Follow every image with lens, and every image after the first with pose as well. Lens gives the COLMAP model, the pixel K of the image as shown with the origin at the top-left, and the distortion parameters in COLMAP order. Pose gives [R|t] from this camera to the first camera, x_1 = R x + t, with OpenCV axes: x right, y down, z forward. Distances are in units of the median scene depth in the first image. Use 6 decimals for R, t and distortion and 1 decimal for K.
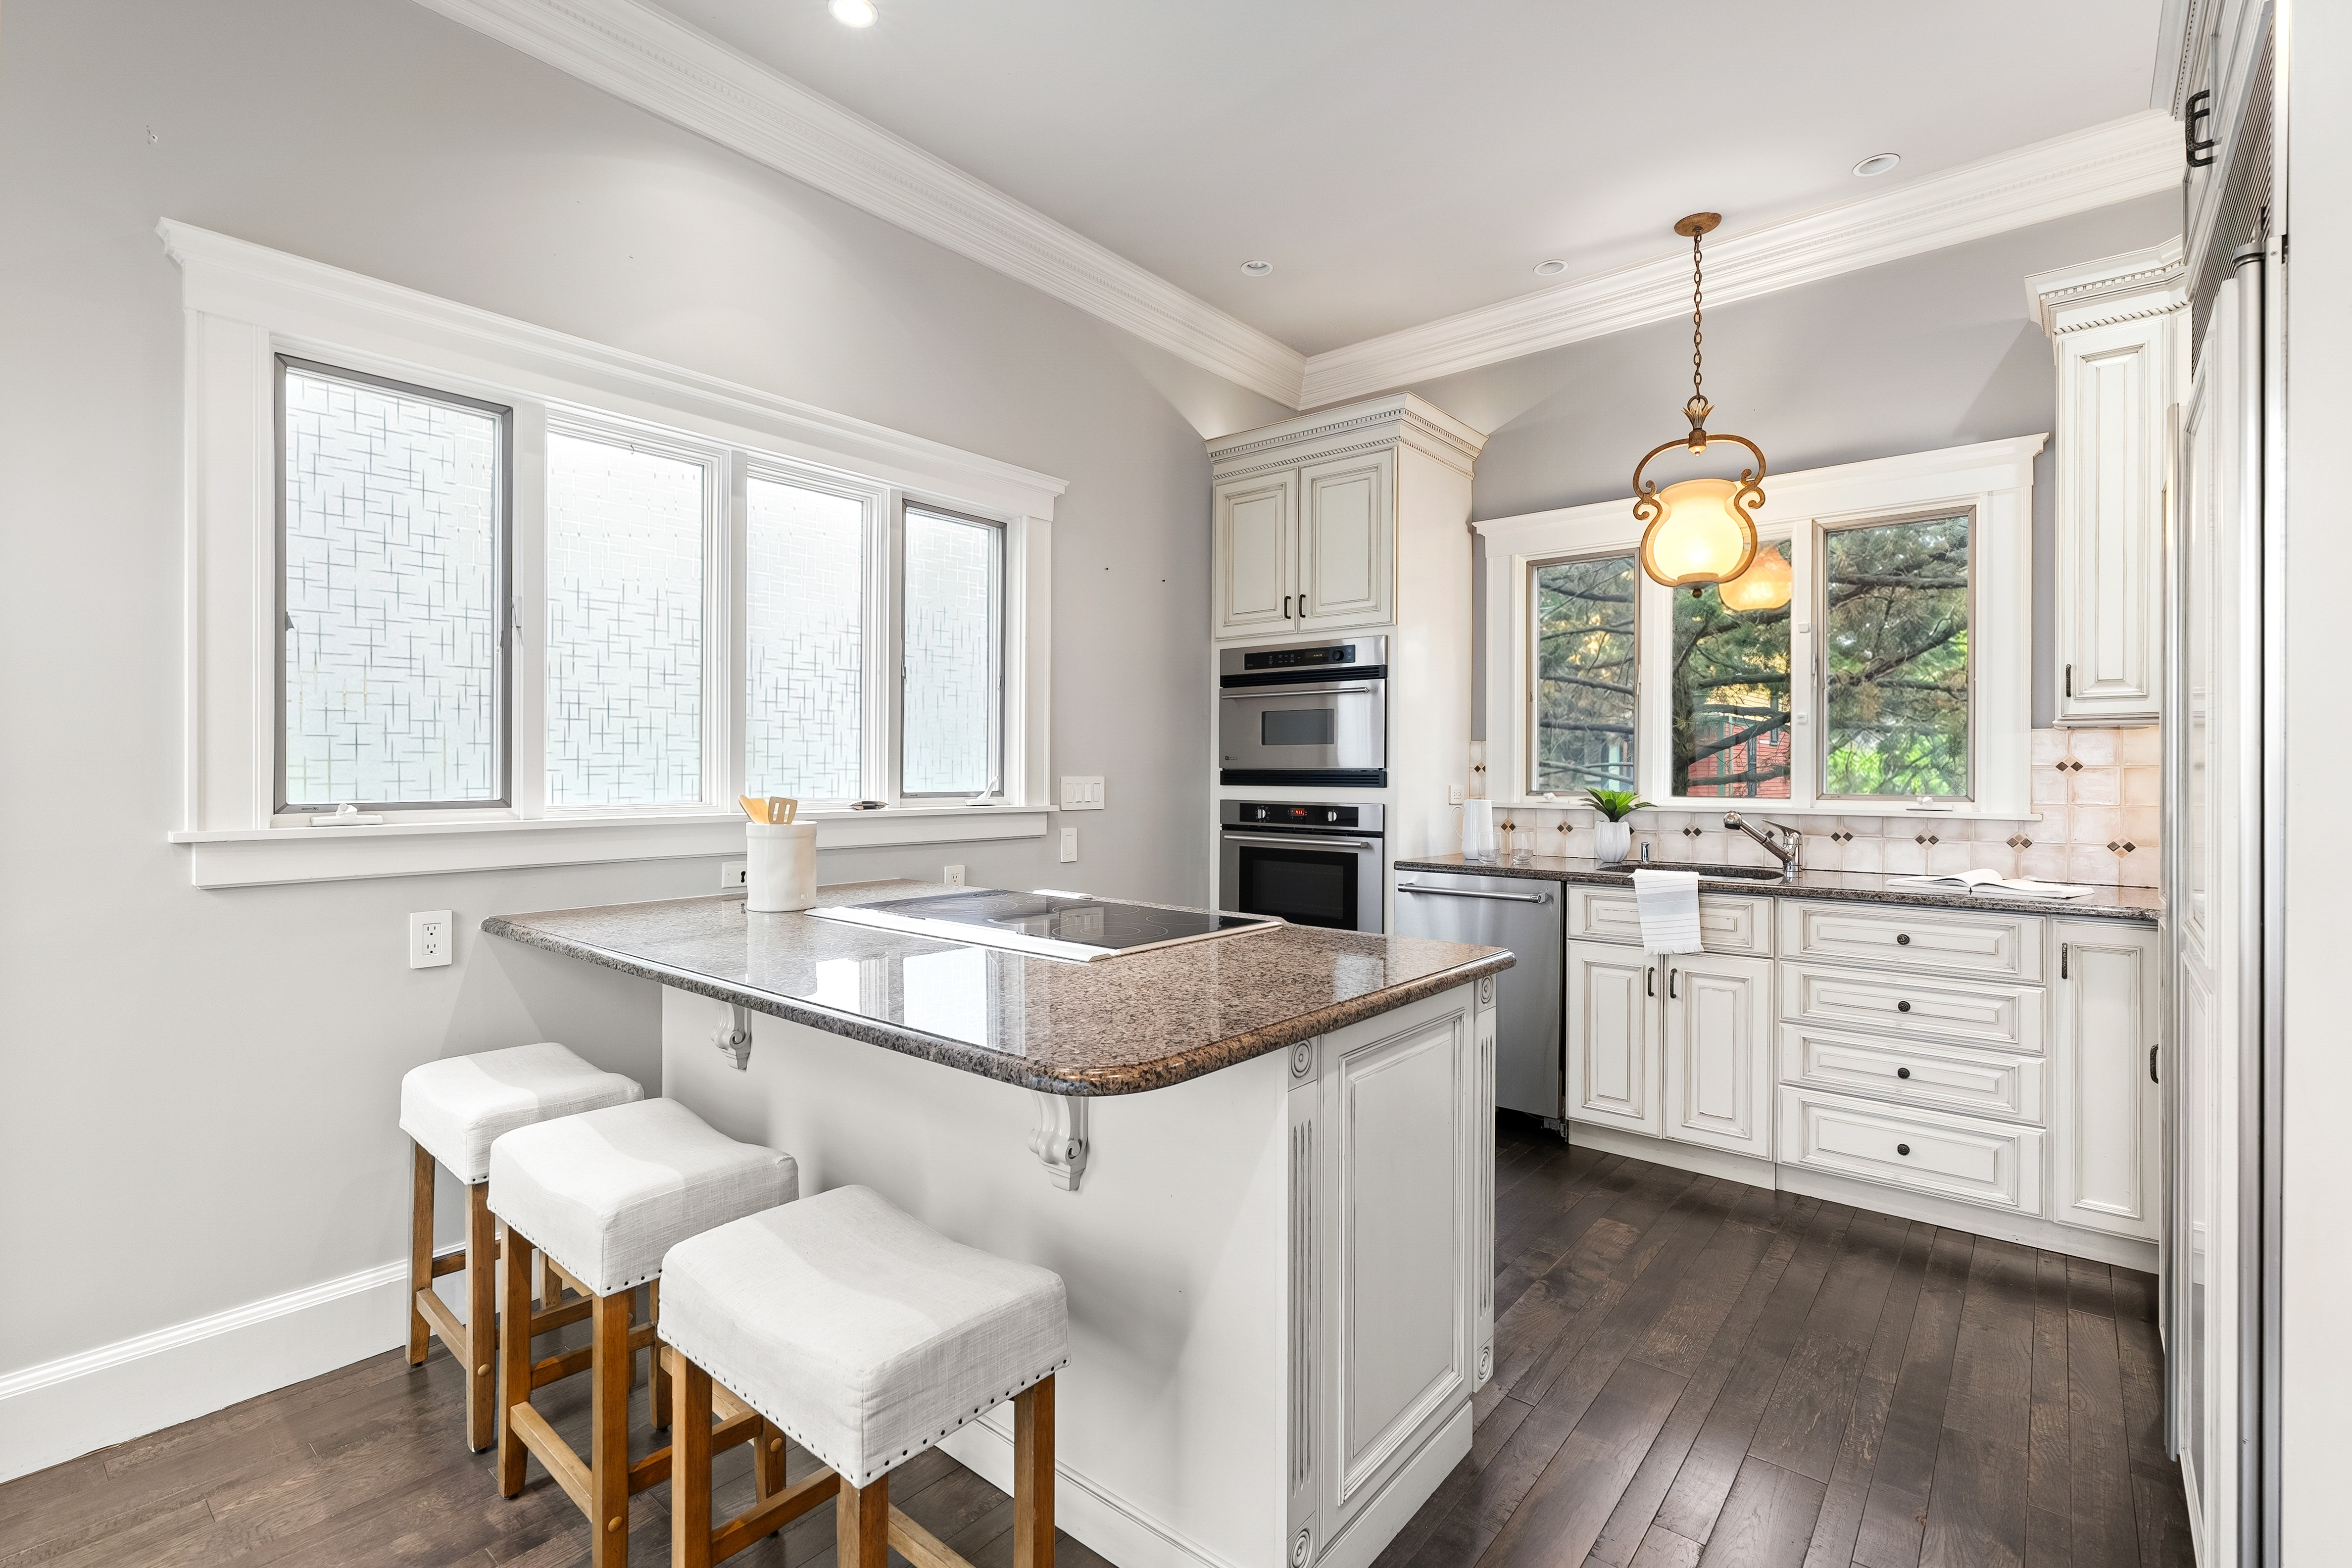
lens RADIAL K [[1058.5, 0, 1181.5], [0, 1058.5, 769.3], [0, 0, 1]] dist [-0.002743, 0.000480]
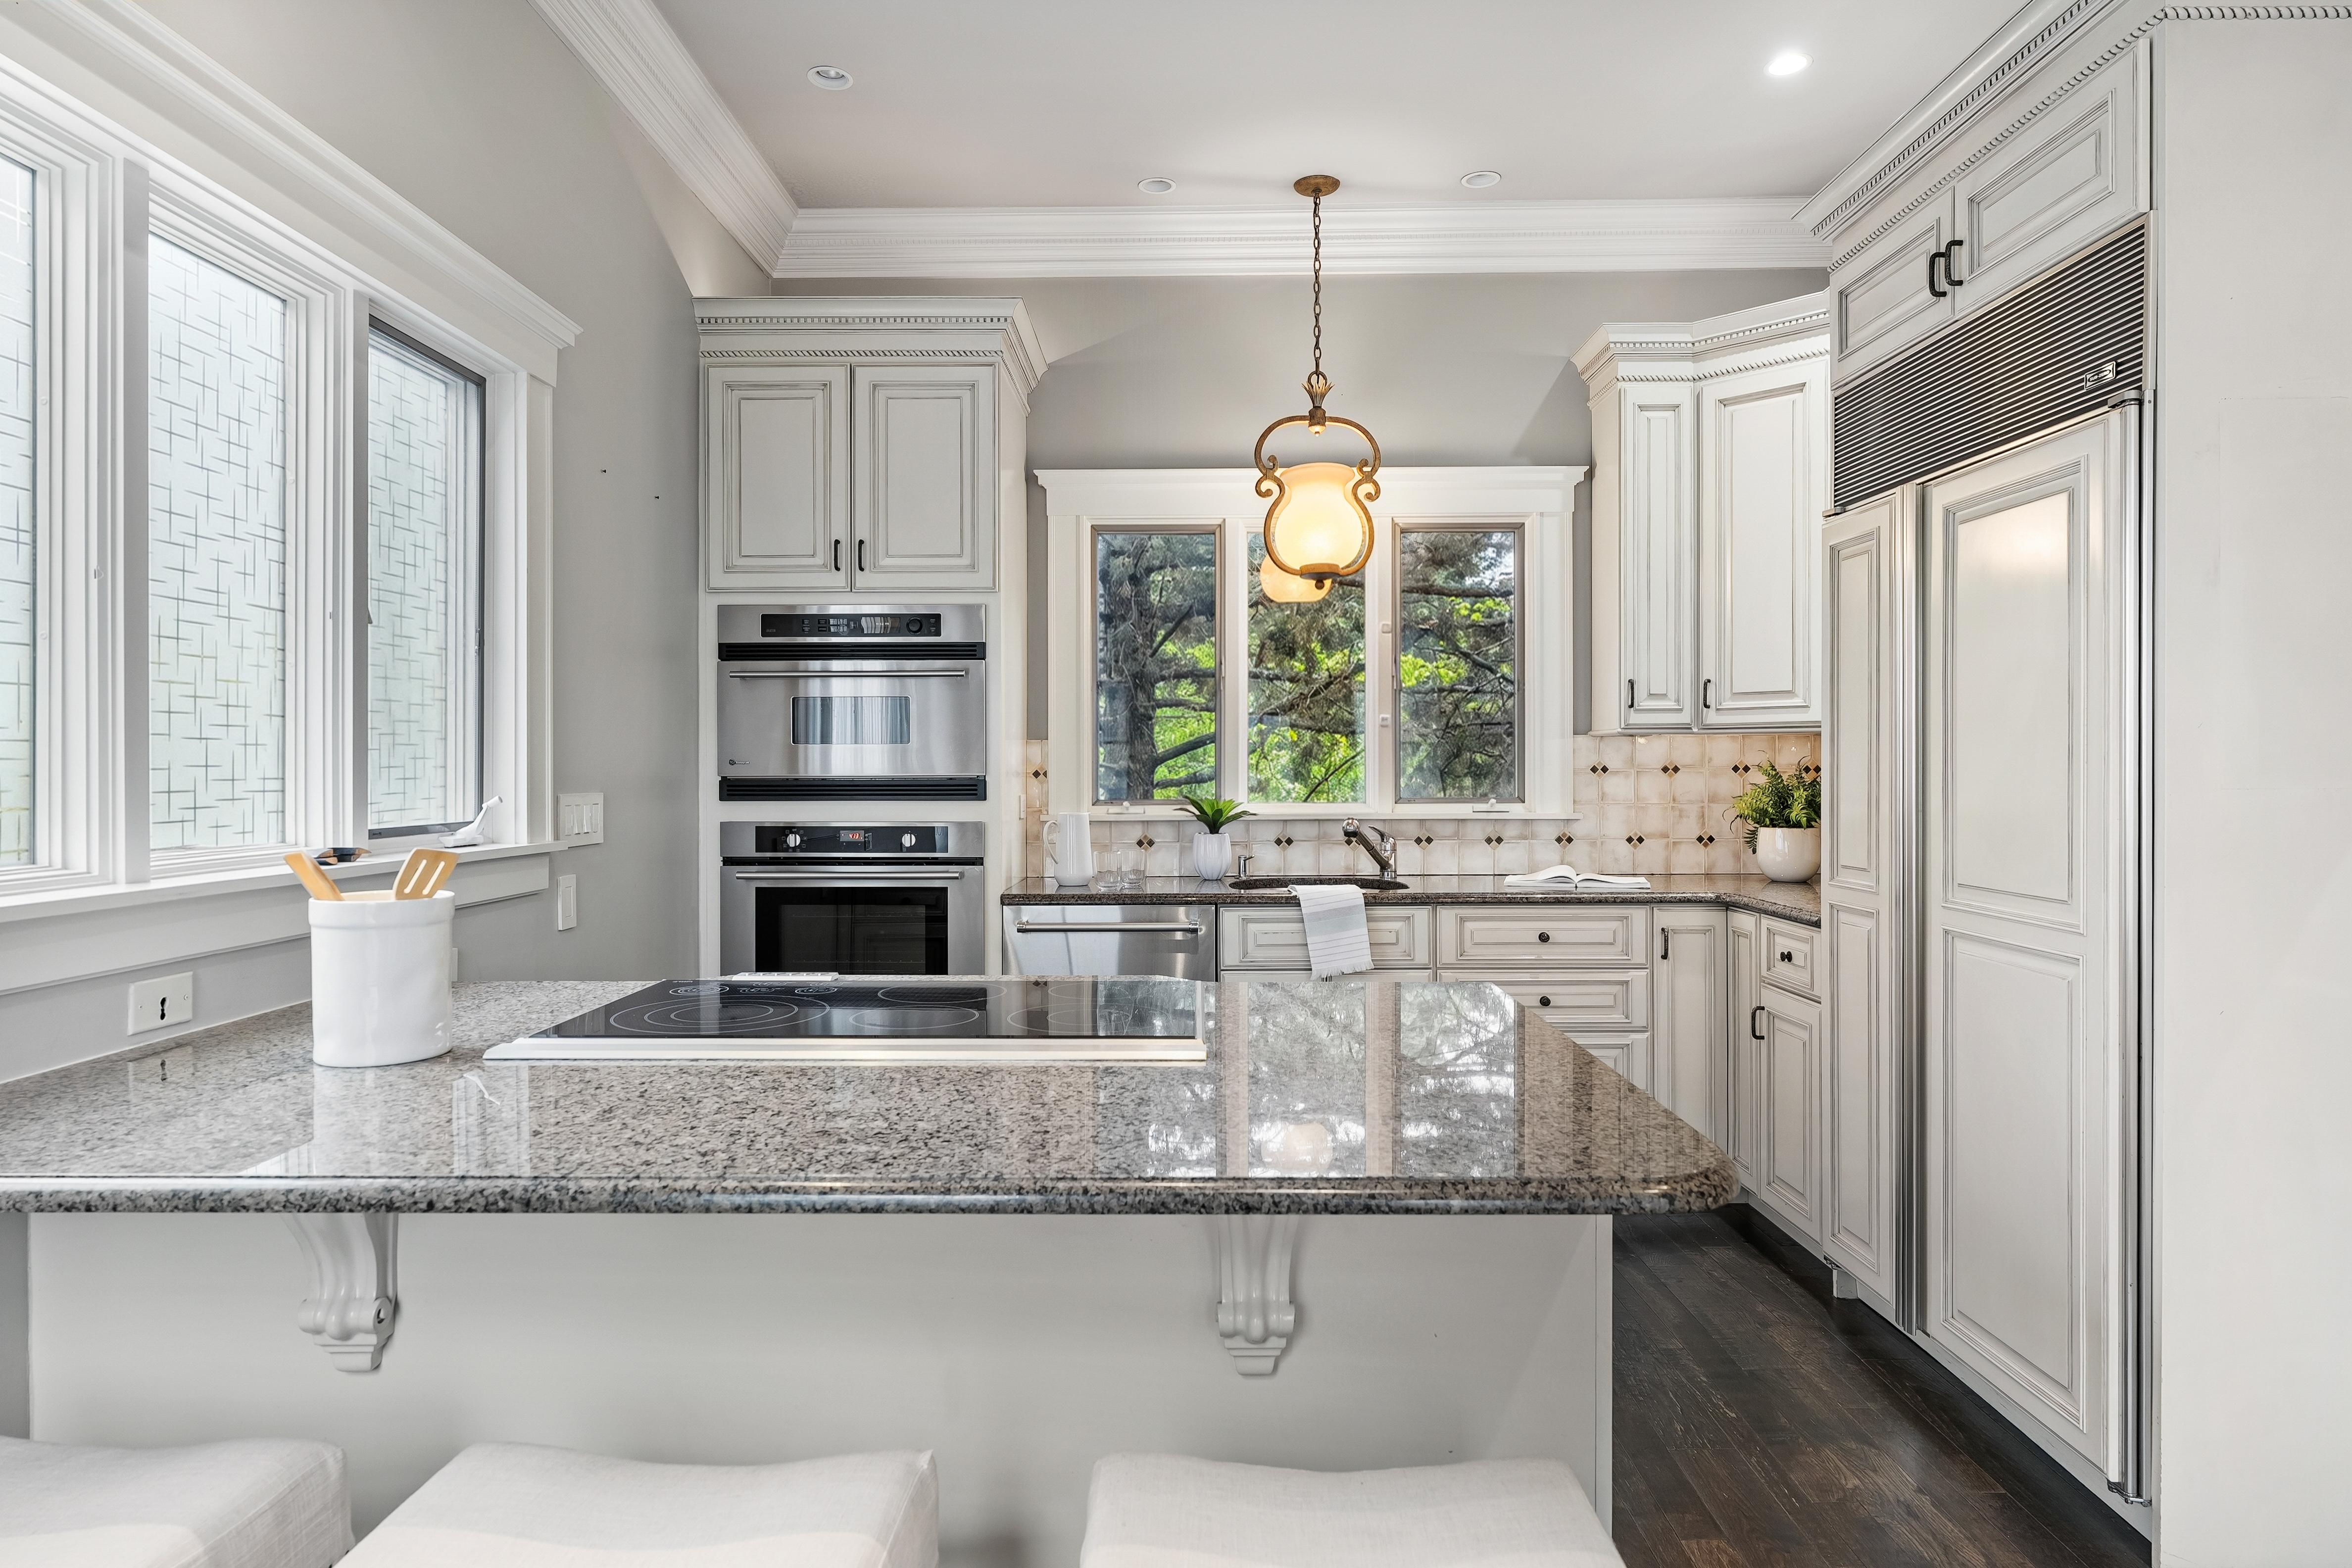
lens RADIAL K [[1364.1, 0, 1173.9], [0, 1364.1, 766.5], [0, 0, 1]] dist [-0.000599, -0.000234]
pose [[0.776291, -0.006323, 0.630343, -0.356626], [0.005268, 0.999980, 0.003542, -0.011215], [-0.630353, 0.000571, 0.776308, 0.147175]]
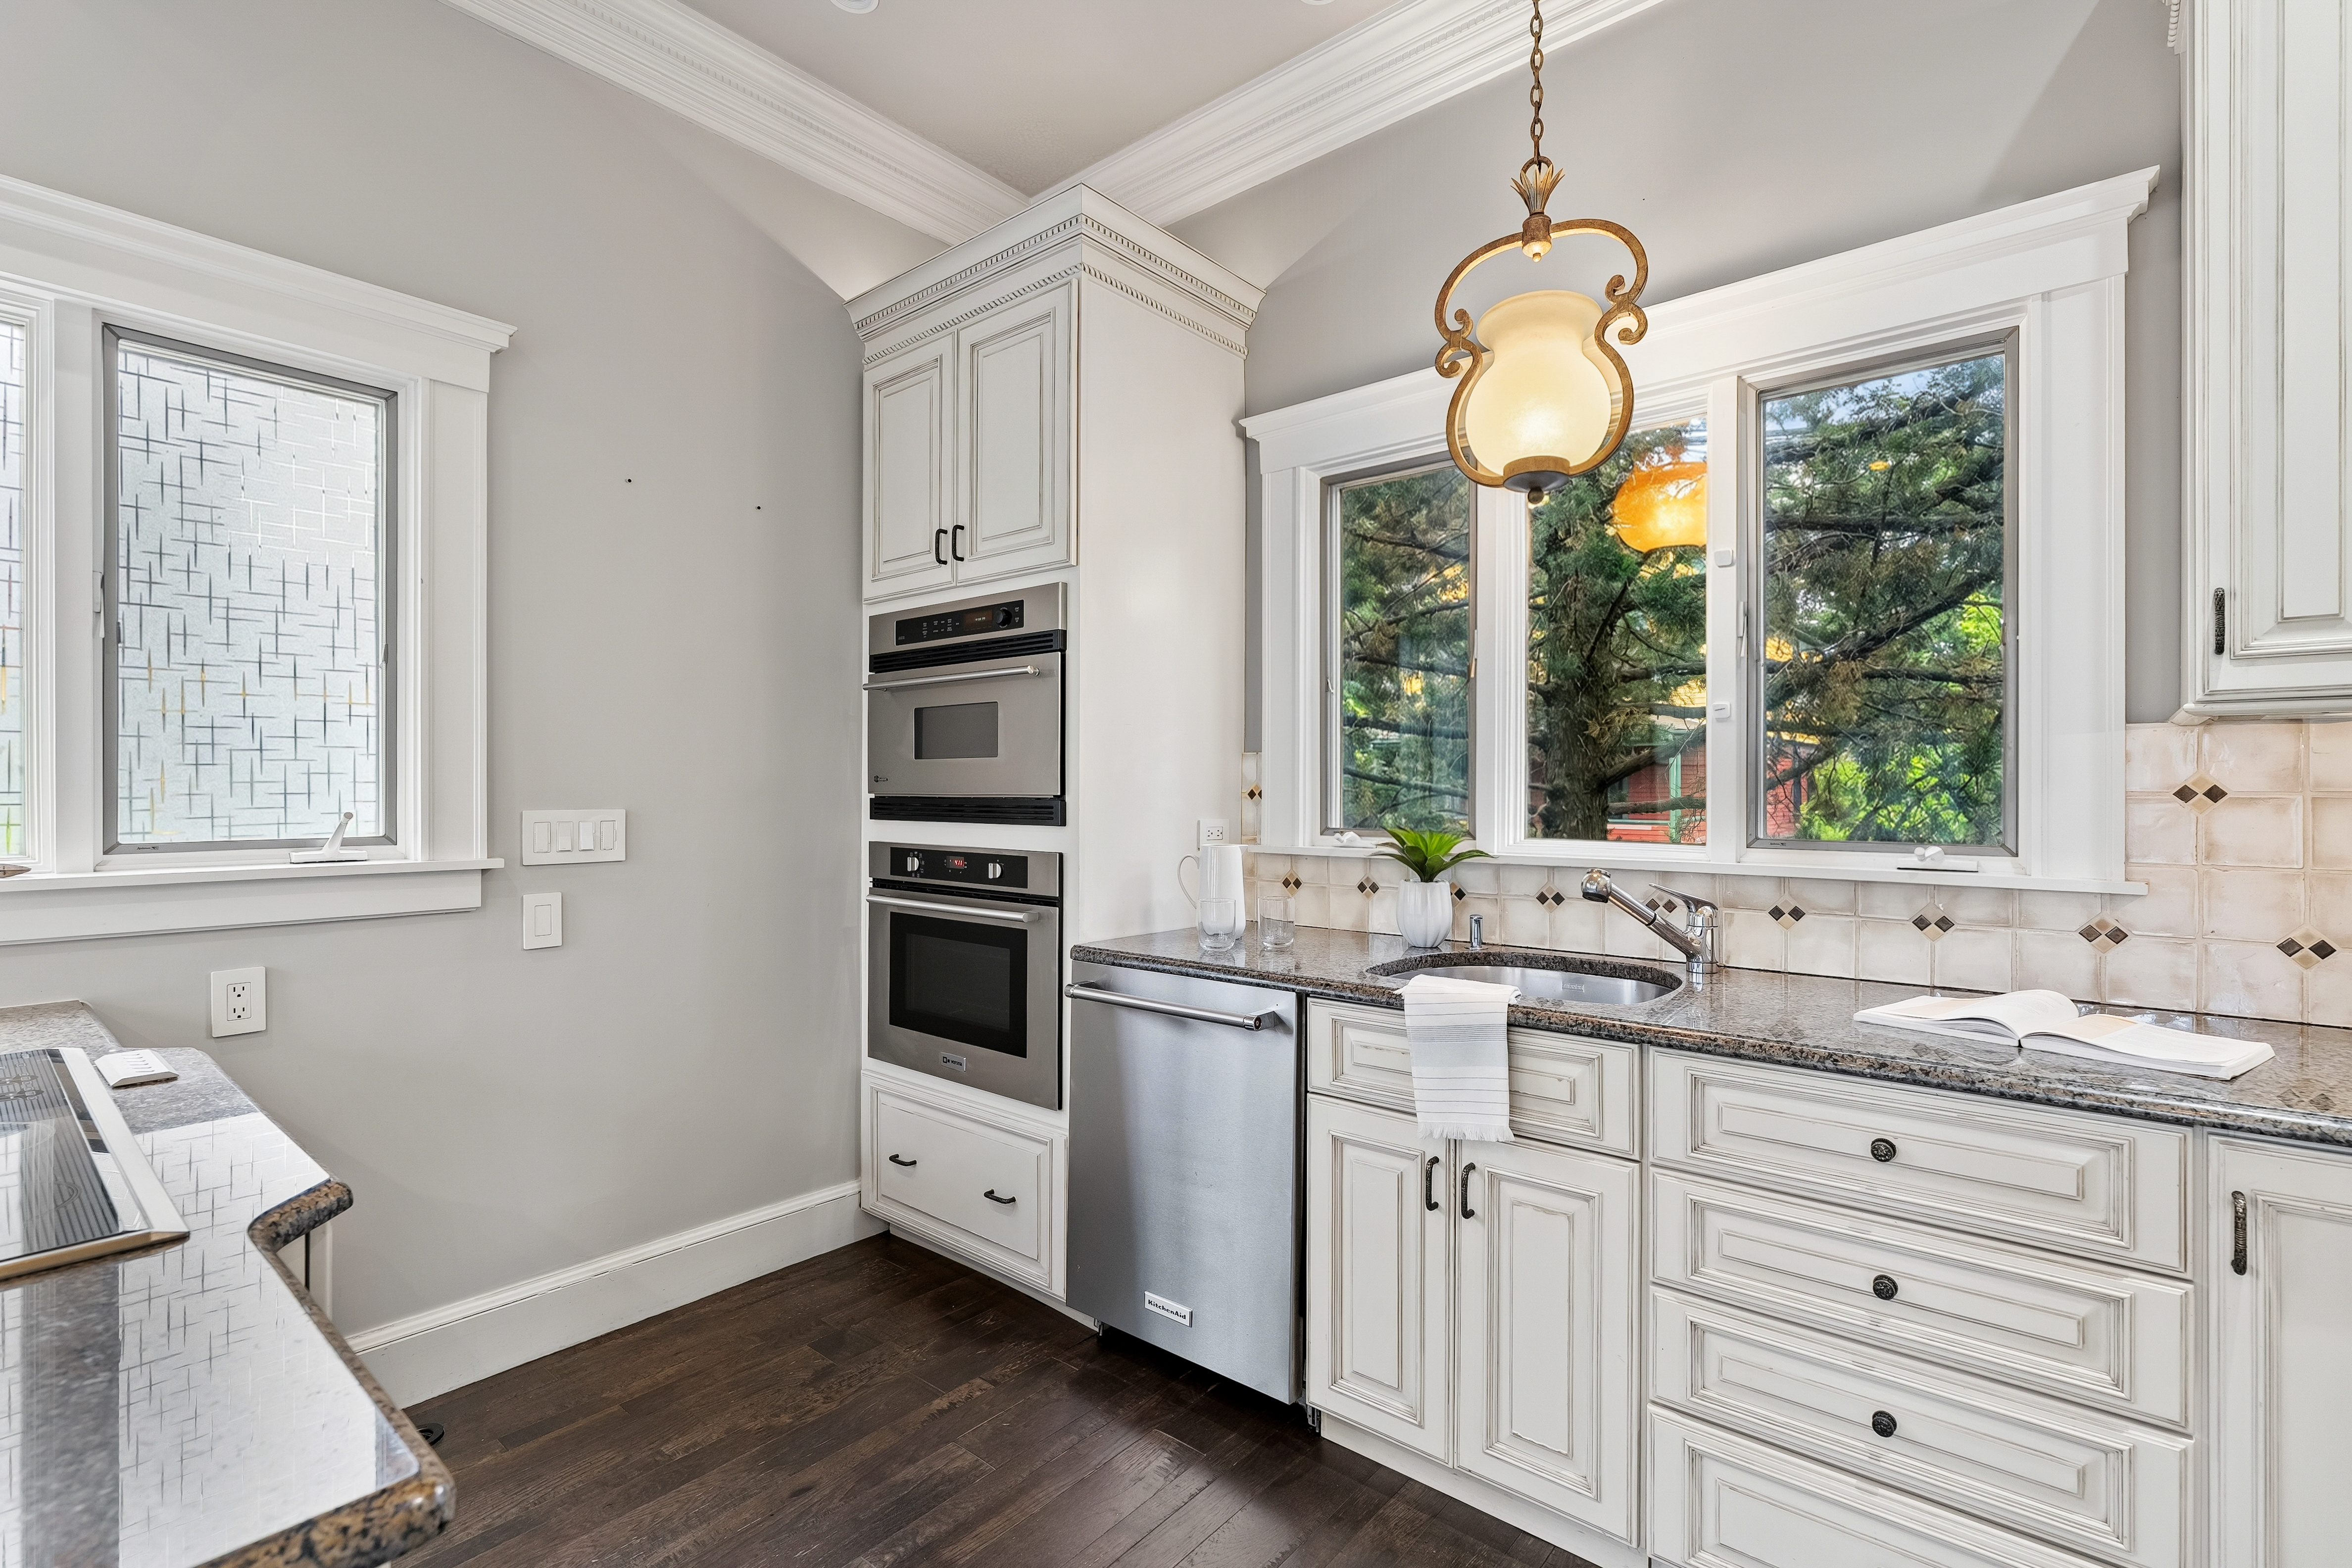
lens RADIAL K [[1062.7, 0, 1179.3], [0, 1062.7, 786.5], [0, 0, 1]] dist [-0.005350, 0.000790]
pose [[0.999976, -0.002188, -0.006555, 0.286677], [0.002185, 0.999997, -0.000502, -0.006174], [0.006556, 0.000488, 0.999978, 0.403445]]
